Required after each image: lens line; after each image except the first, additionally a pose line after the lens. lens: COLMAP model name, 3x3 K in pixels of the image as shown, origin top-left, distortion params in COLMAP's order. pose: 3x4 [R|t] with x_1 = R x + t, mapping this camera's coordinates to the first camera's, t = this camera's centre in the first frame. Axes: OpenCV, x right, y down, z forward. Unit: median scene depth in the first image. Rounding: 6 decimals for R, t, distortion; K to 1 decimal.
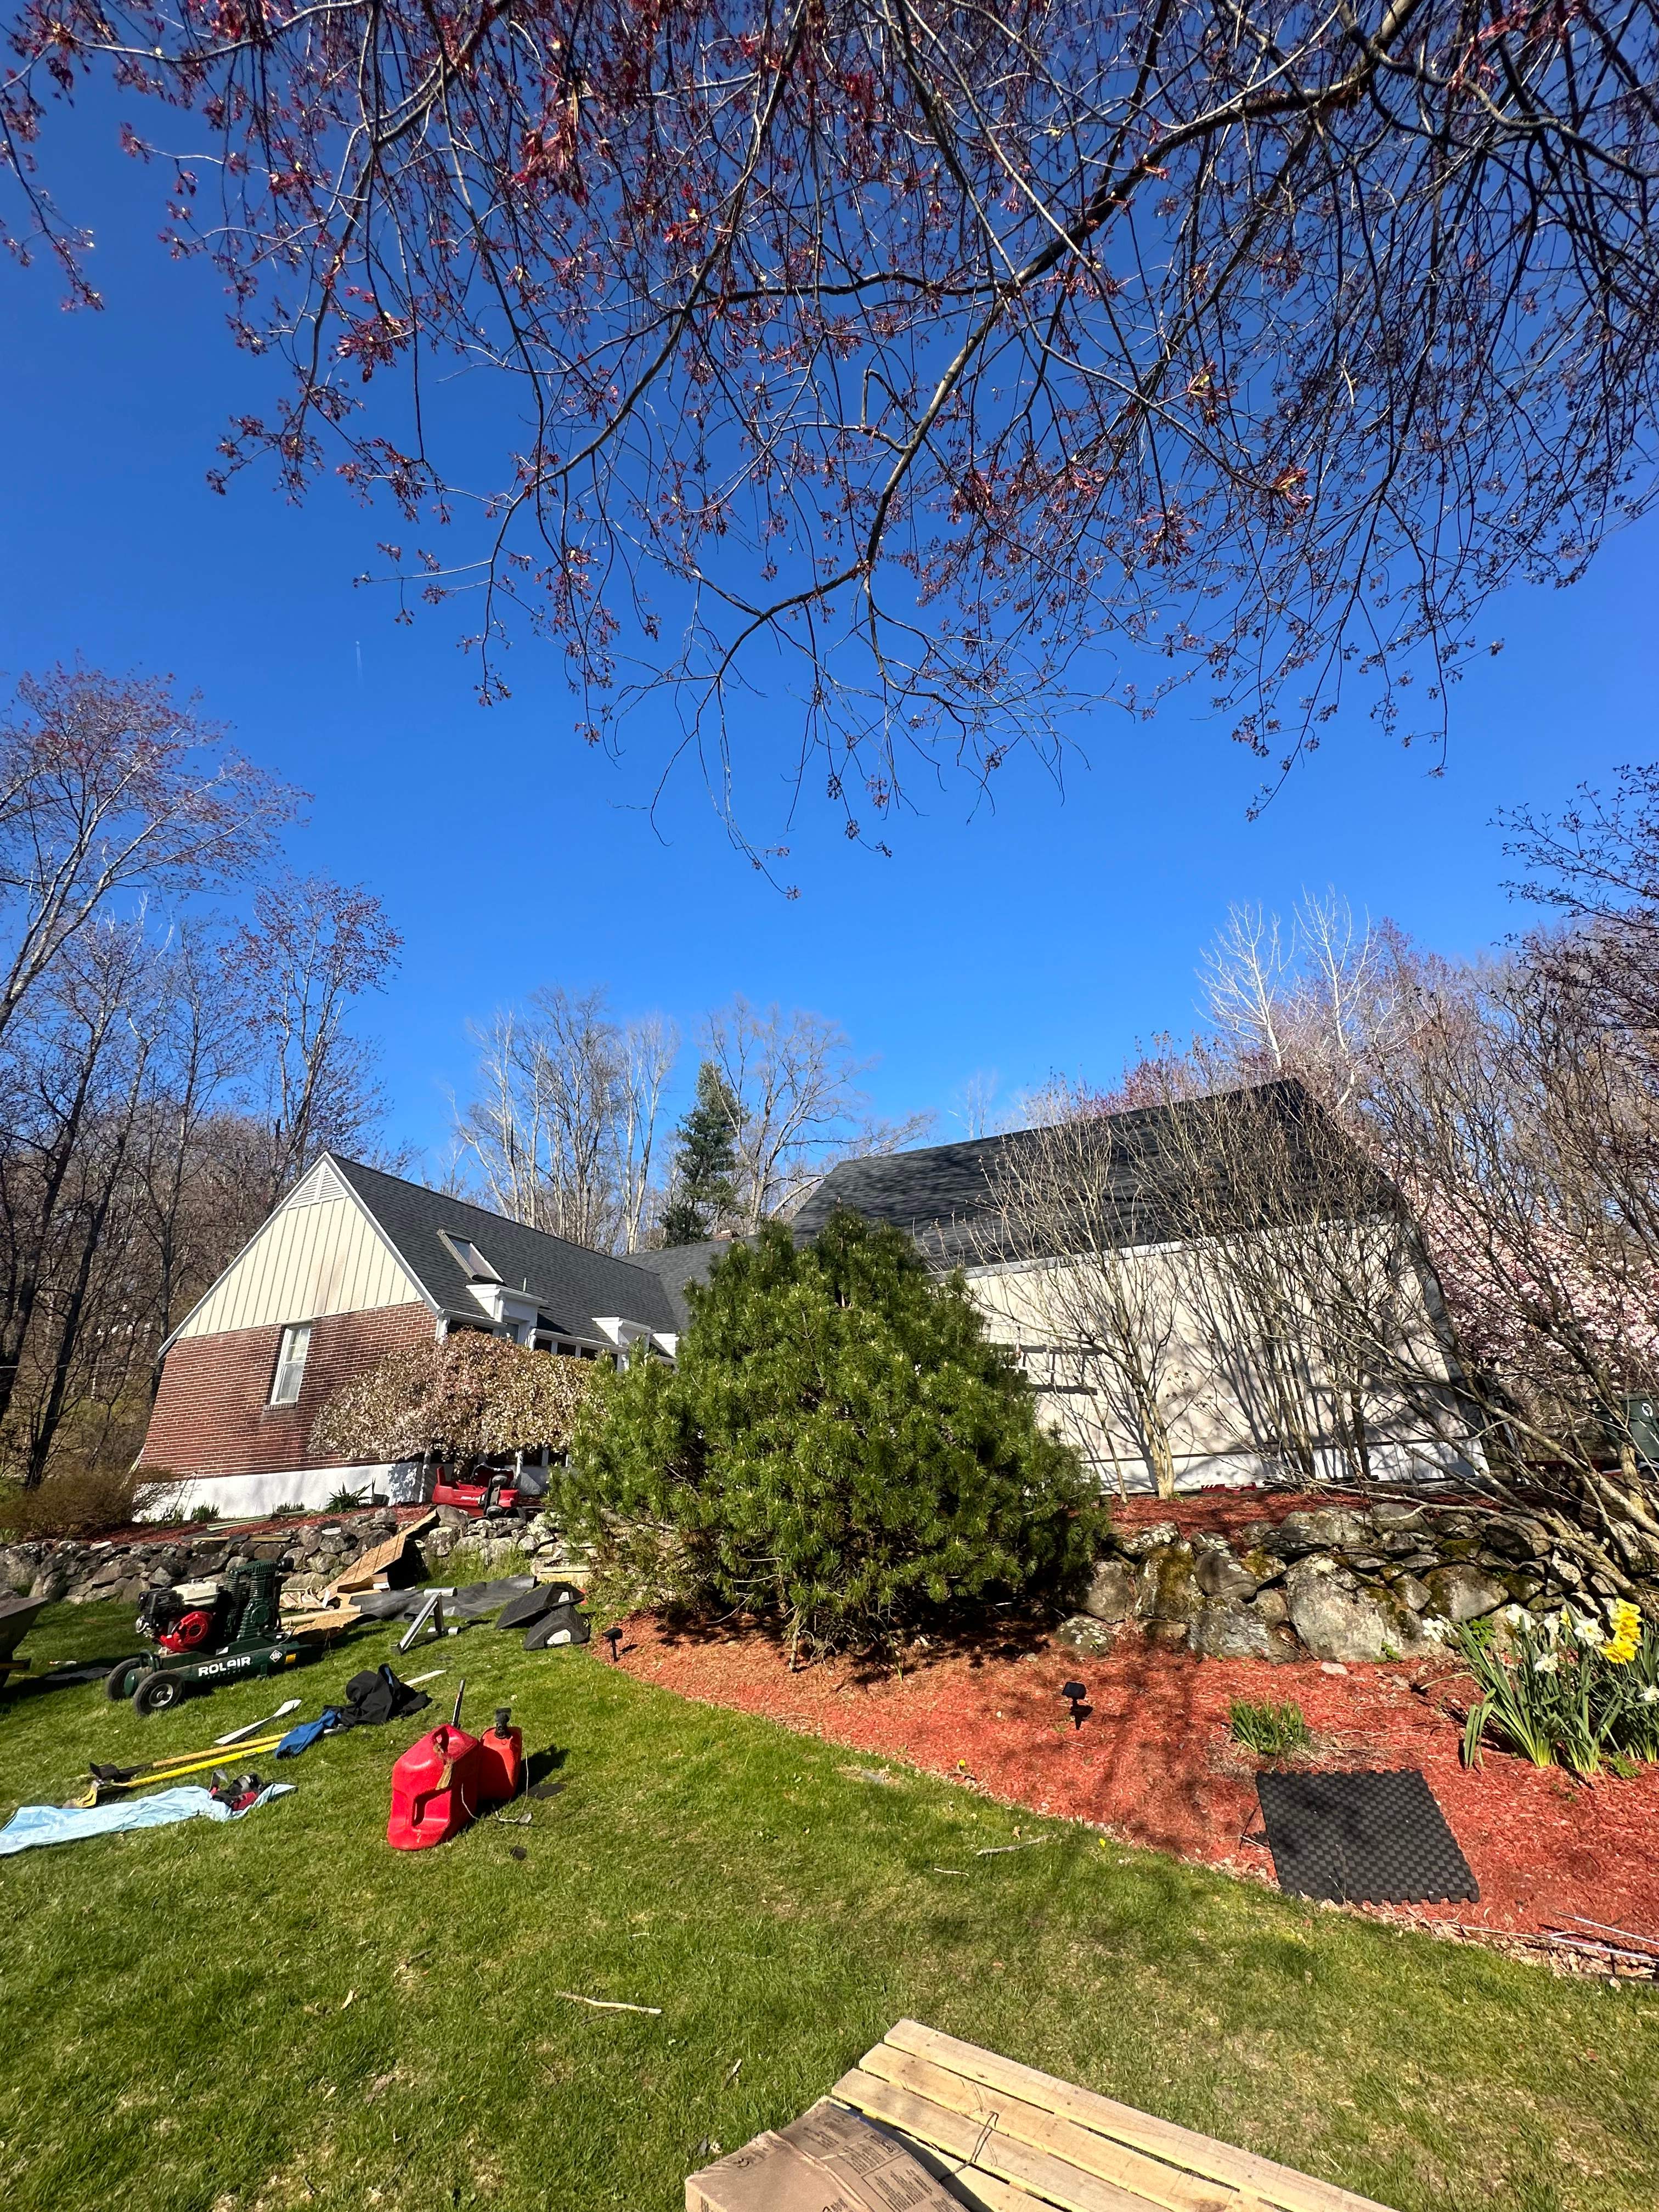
lens RADIAL K [[892.6, 0, 829.5], [0, 892.6, 1106.0], [0, 0, 1]] dist [-0.001442, -0.000018]
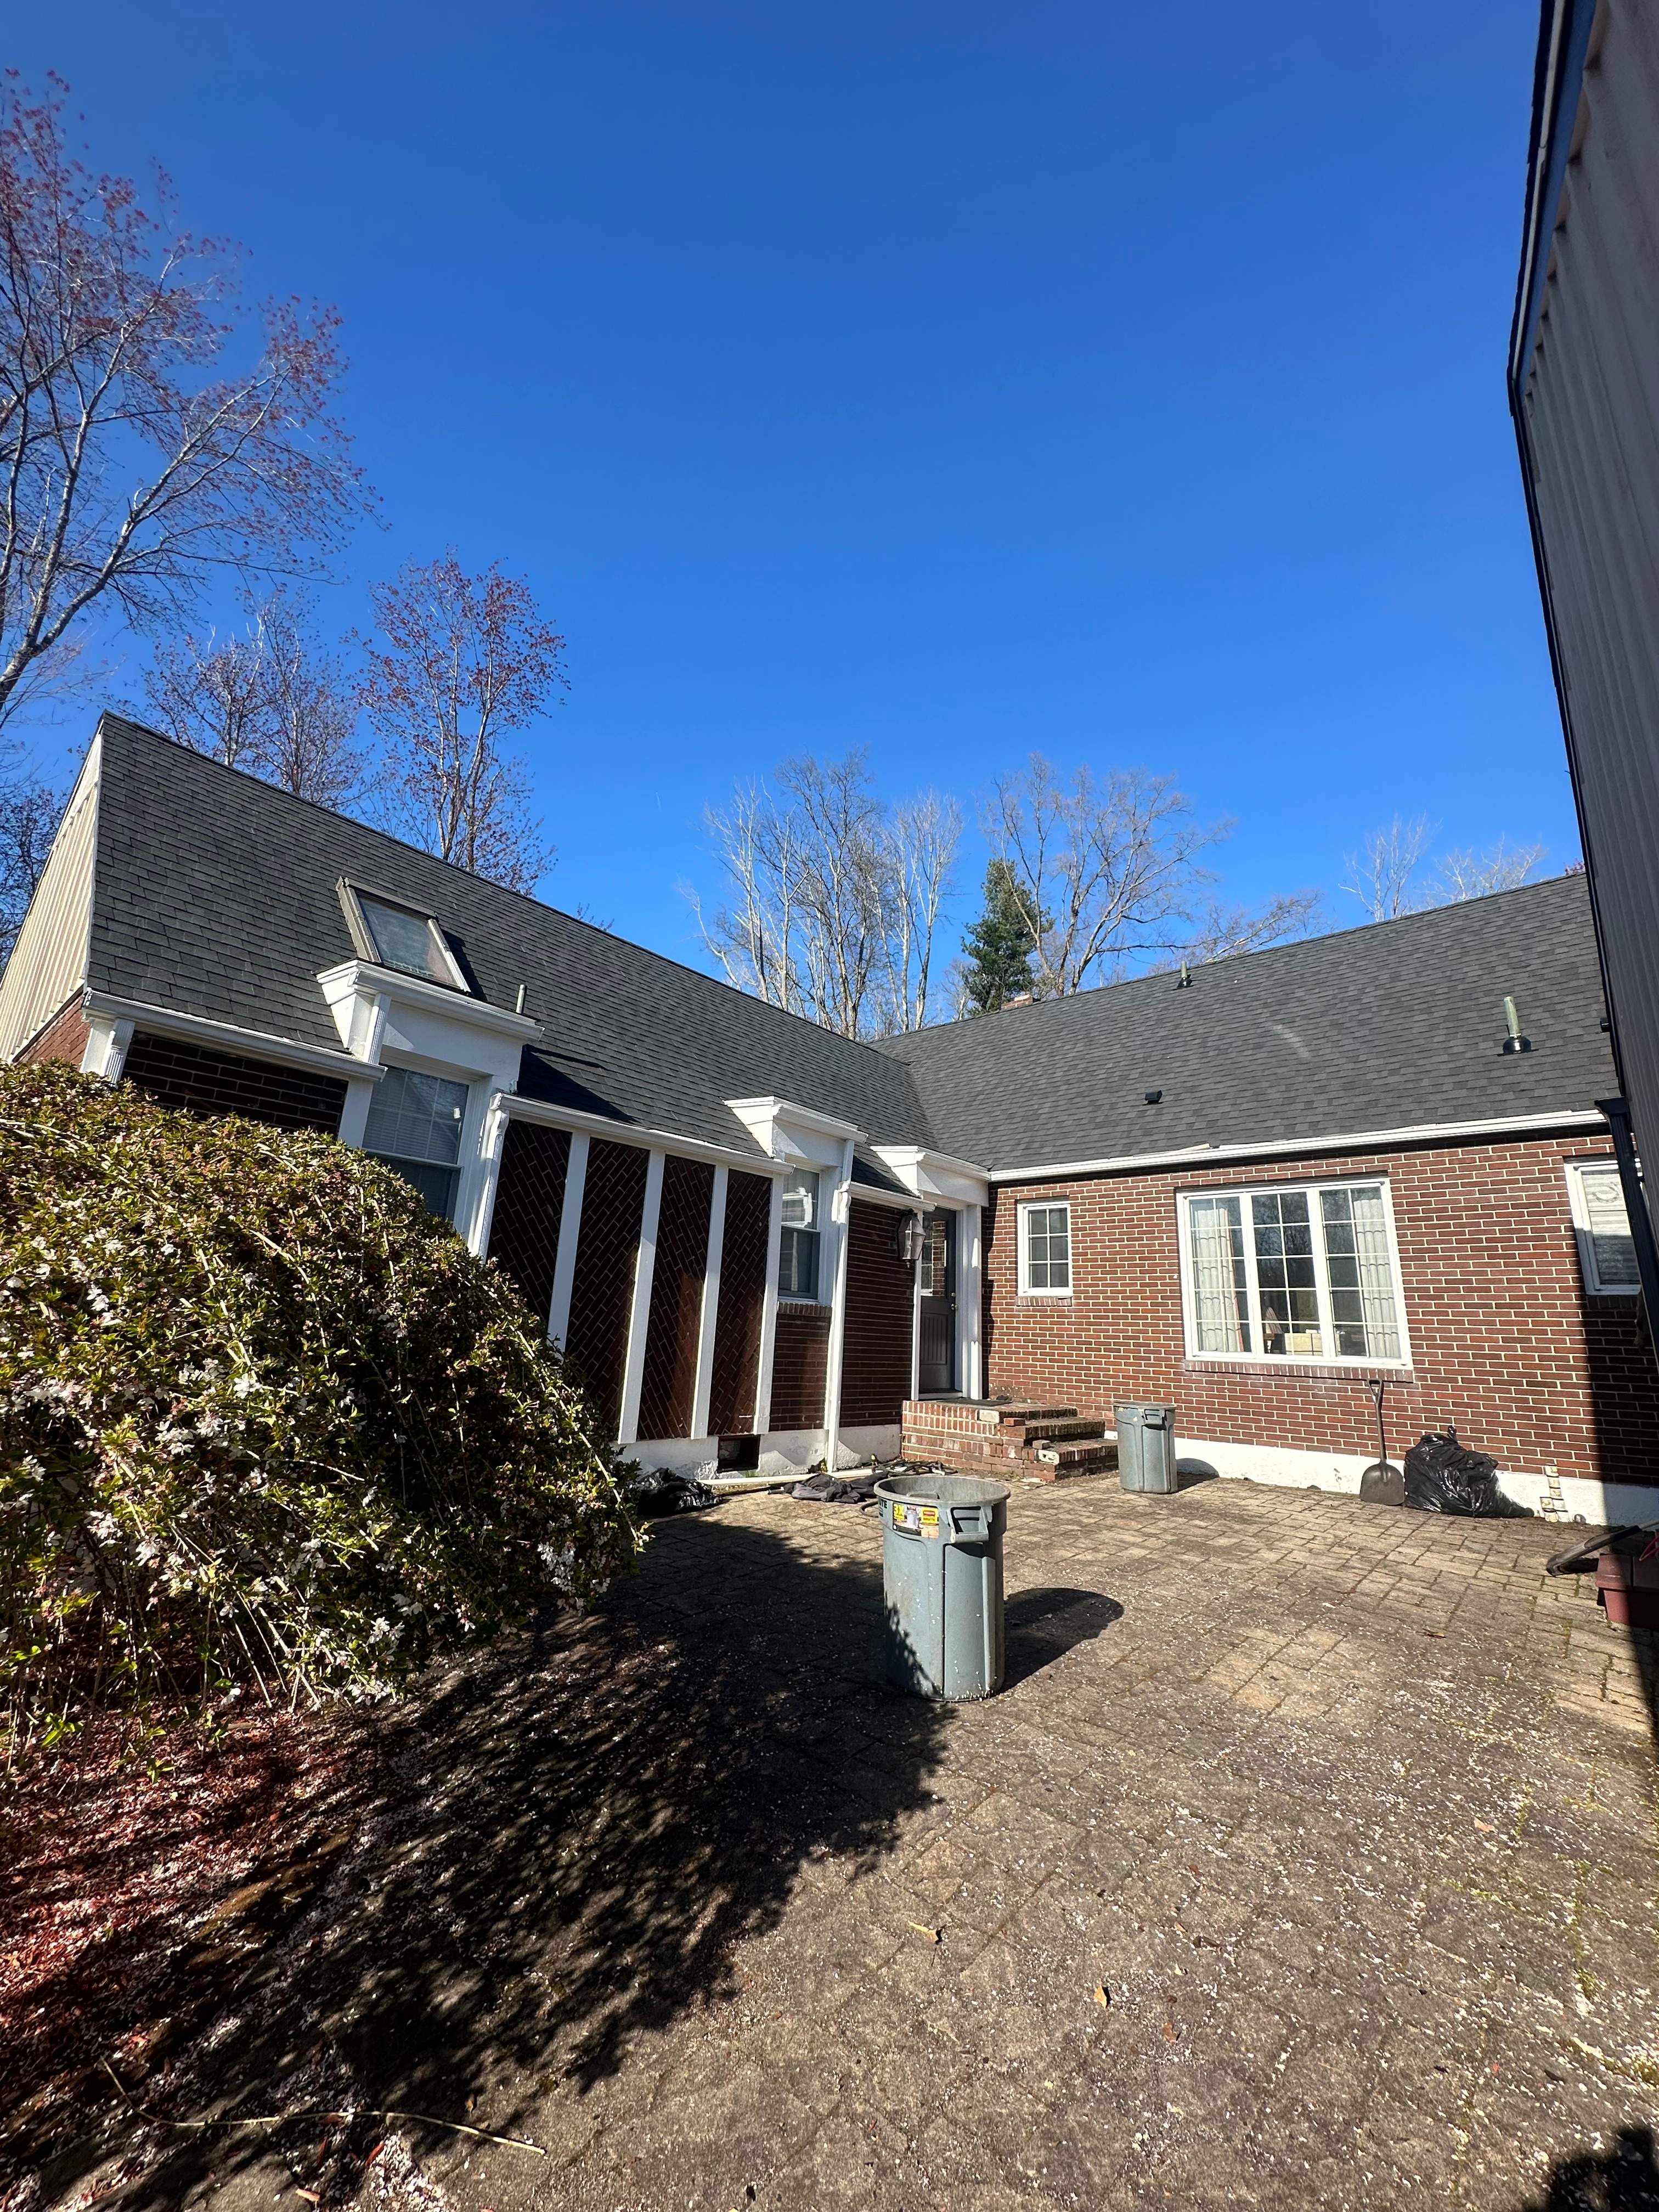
lens RADIAL K [[887.3, 0, 833.1], [0, 887.3, 1096.6], [0, 0, 1]] dist [-0.000104, 0.000156]
pose [[0.946765, -0.003134, -0.321911, -0.024086], [0.049086, 0.989666, 0.134729, 0.062133], [0.318162, -0.143358, 0.937135, 0.208284]]
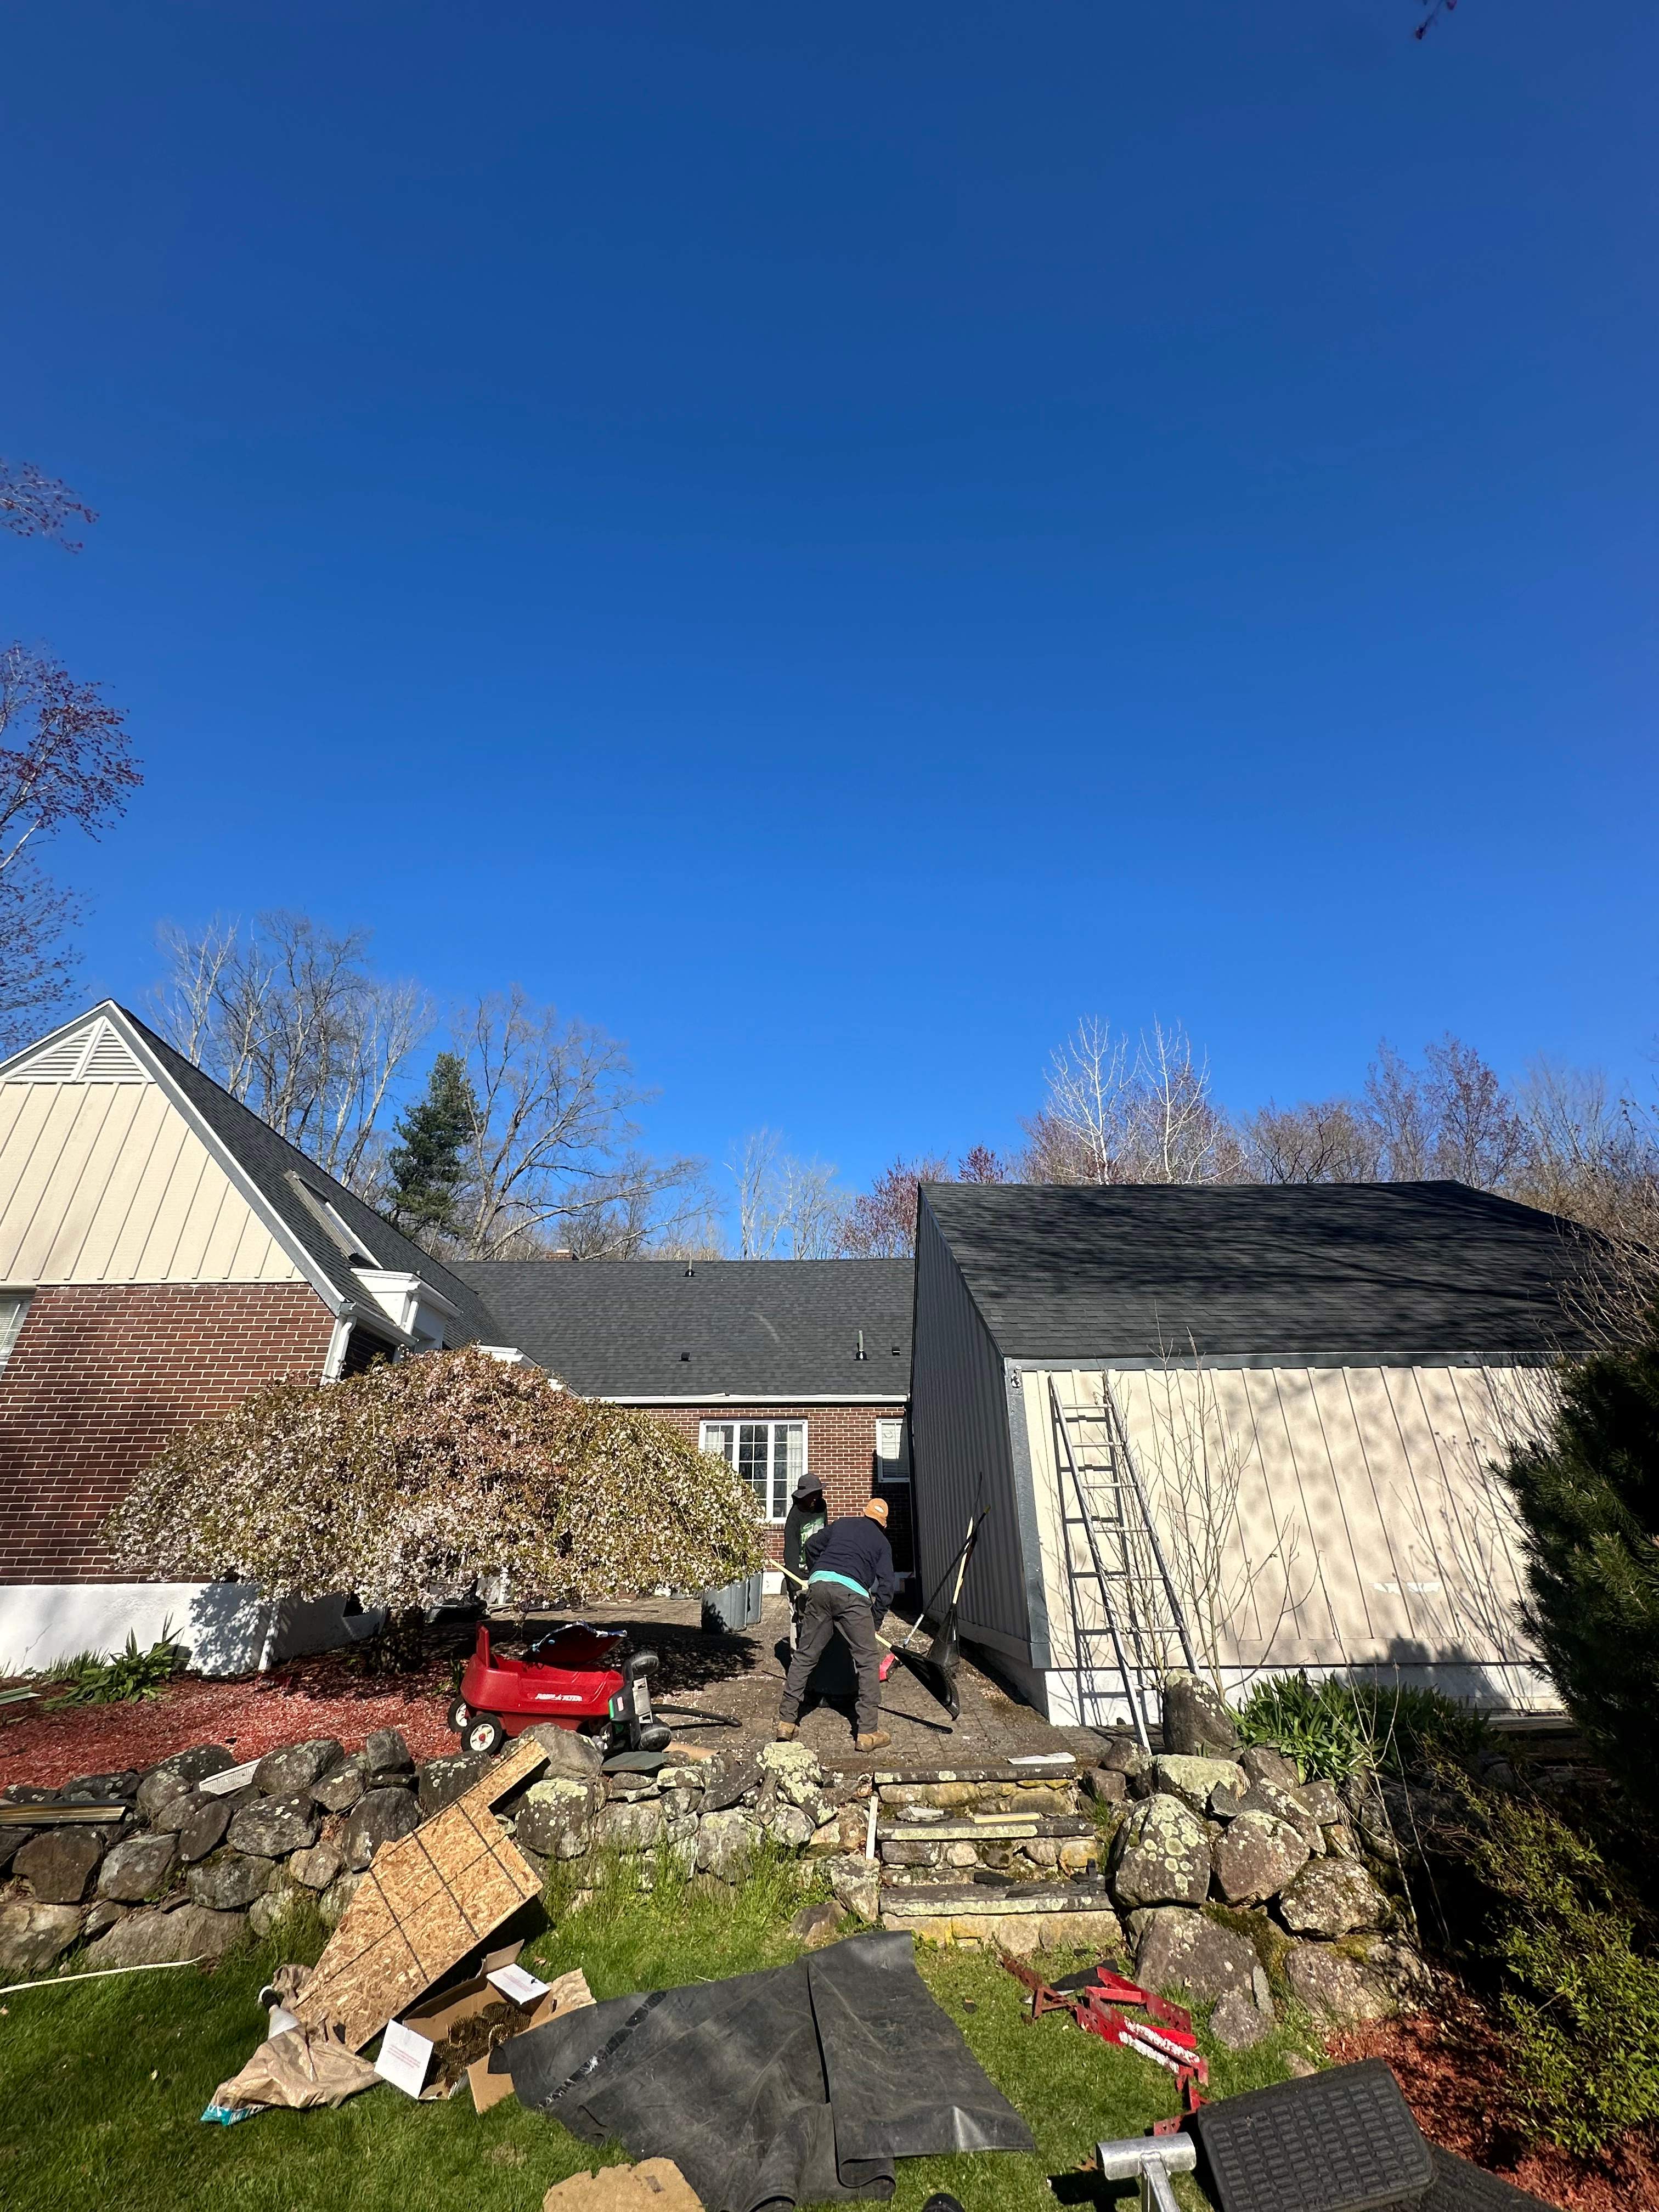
lens RADIAL K [[887.3, 0, 833.1], [0, 887.3, 1096.6], [0, 0, 1]] dist [-0.000104, 0.000156]
pose [[0.916791, 0.217015, 0.335259, -0.097788], [-0.188091, 0.975172, -0.116883, 0.028452], [-0.352301, 0.044098, 0.934847, 0.092940]]
